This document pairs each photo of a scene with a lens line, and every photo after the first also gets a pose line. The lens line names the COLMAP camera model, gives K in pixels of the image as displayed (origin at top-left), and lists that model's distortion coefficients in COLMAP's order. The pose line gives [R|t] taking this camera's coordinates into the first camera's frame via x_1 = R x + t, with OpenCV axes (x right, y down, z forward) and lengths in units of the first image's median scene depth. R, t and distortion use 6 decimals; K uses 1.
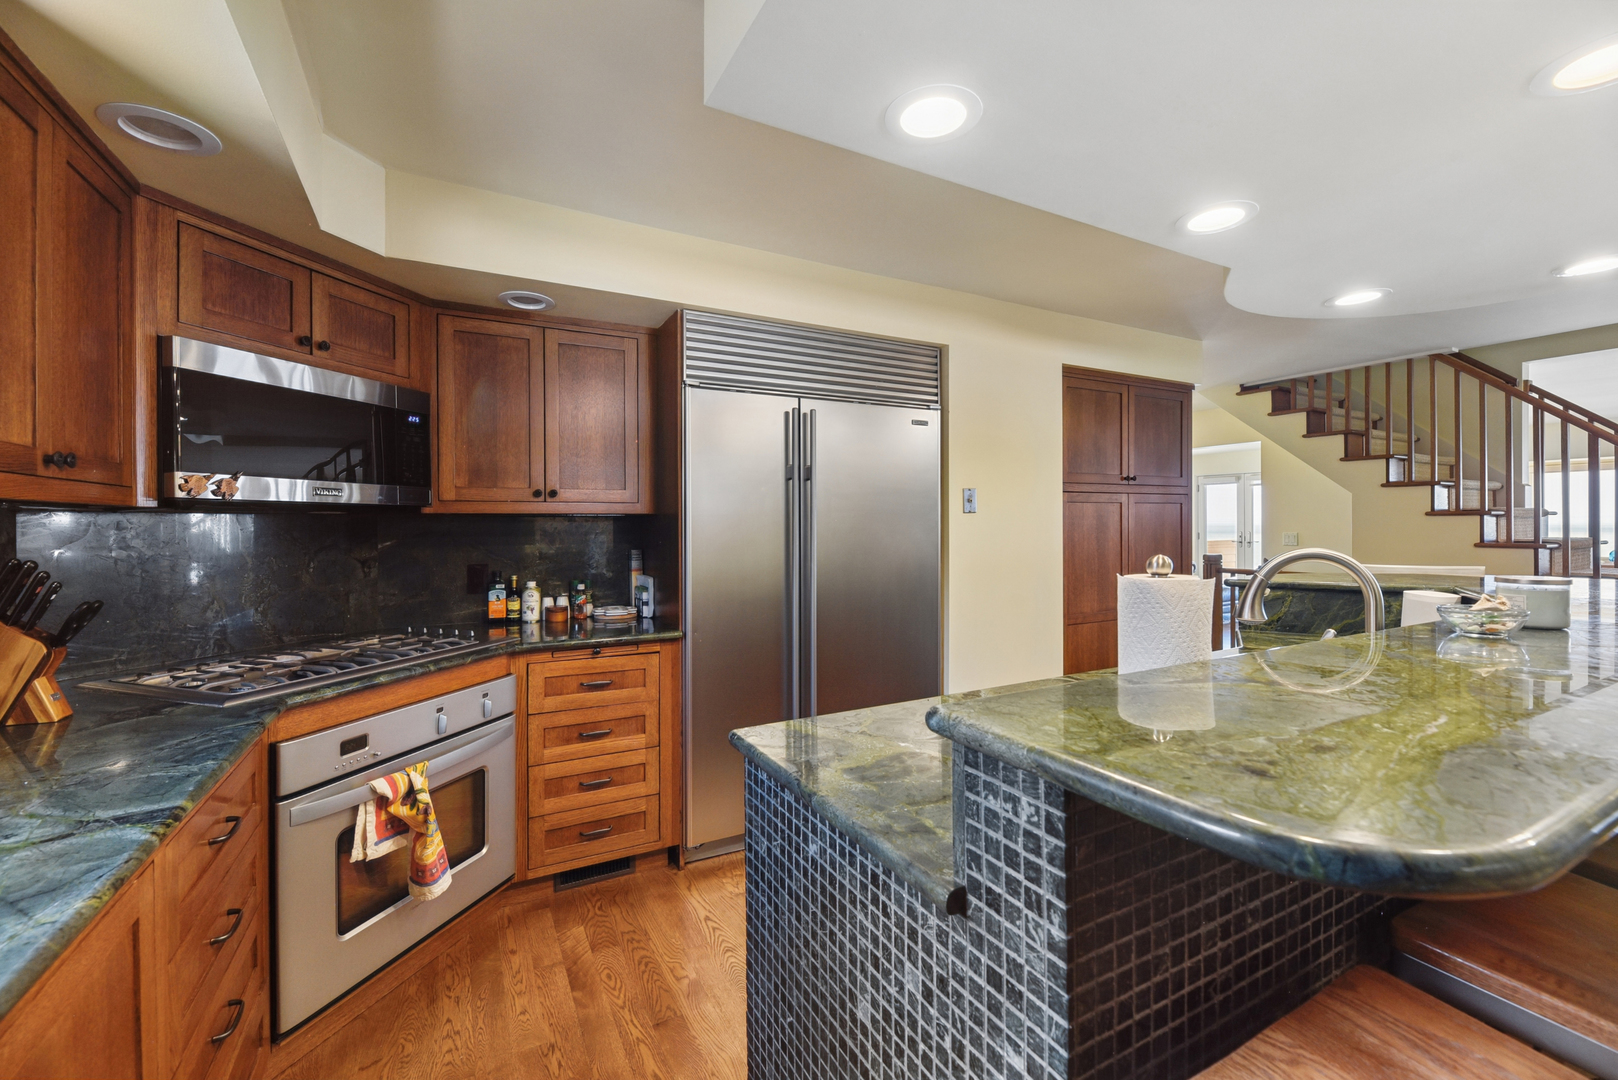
lens RADIAL K [[660.0, 0, 805.0], [0, 660.0, 528.1], [0, 0, 1]] dist [-0.003302, -0.001643]
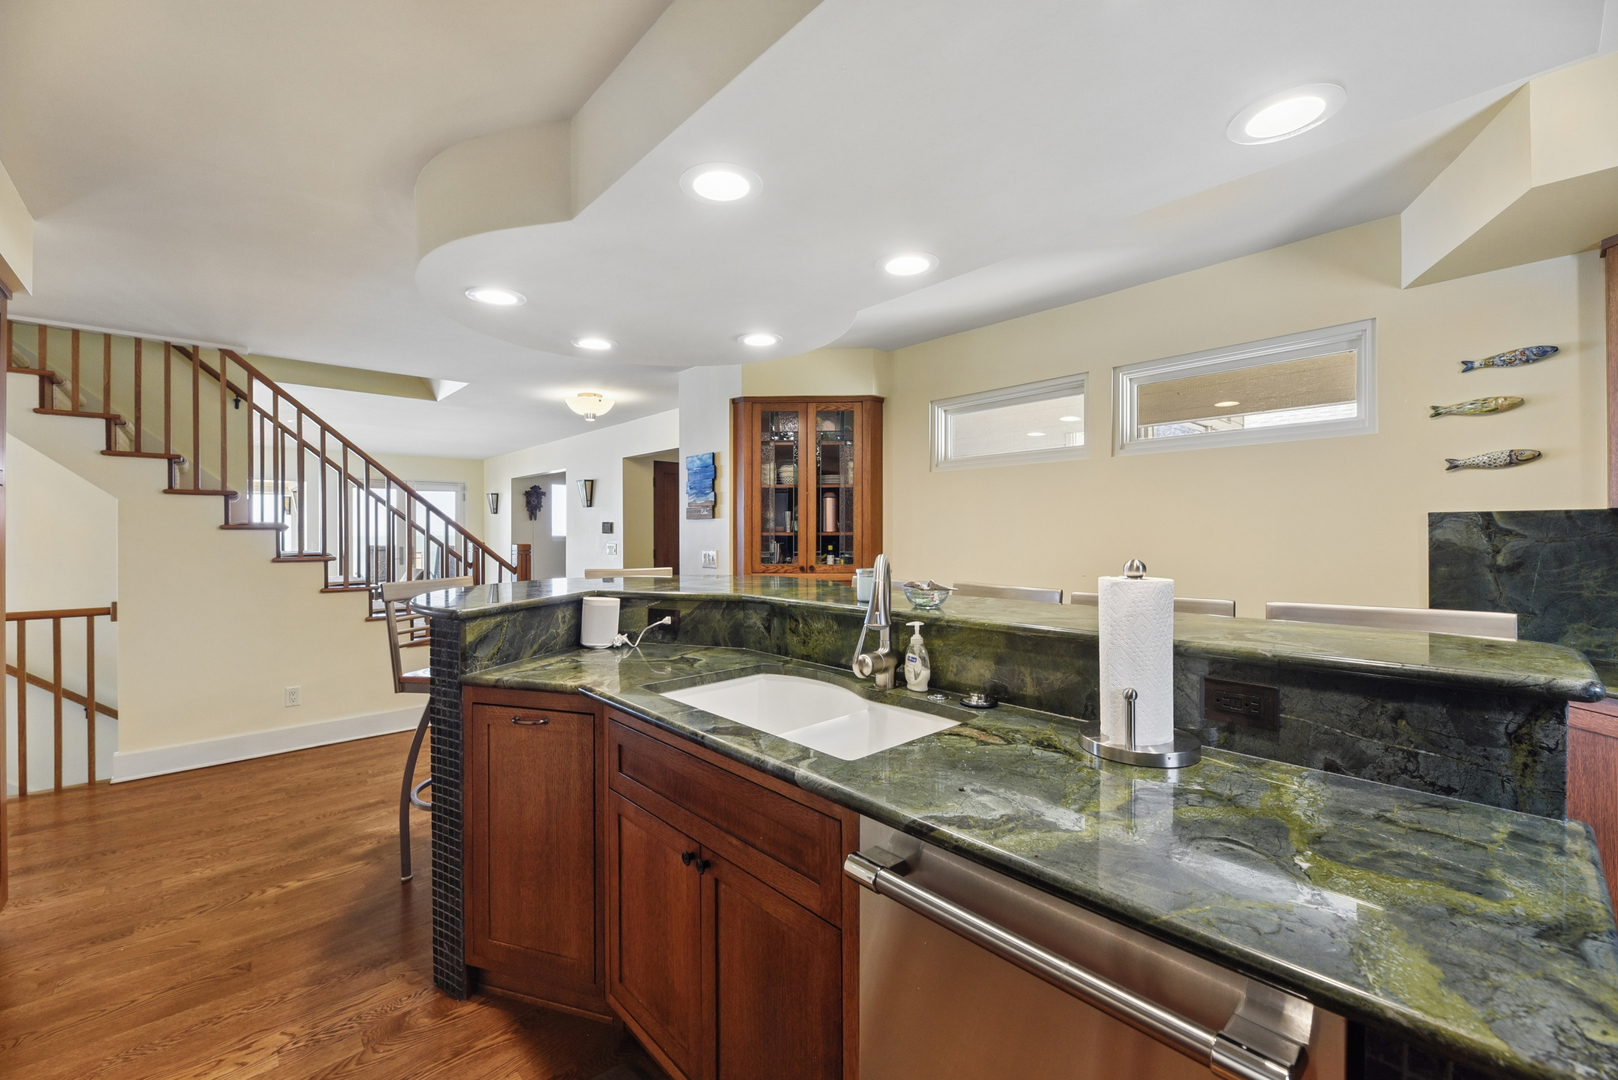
lens RADIAL K [[660.0, 0, 804.5], [0, 660.0, 537.8], [0, 0, 1]] dist [-0.003302, -0.001643]
pose [[-0.251609, -0.001261, 0.967828, -0.175942], [0.012400, 0.999913, 0.004526, -0.003143], [-0.967749, 0.013140, -0.251572, 0.802877]]
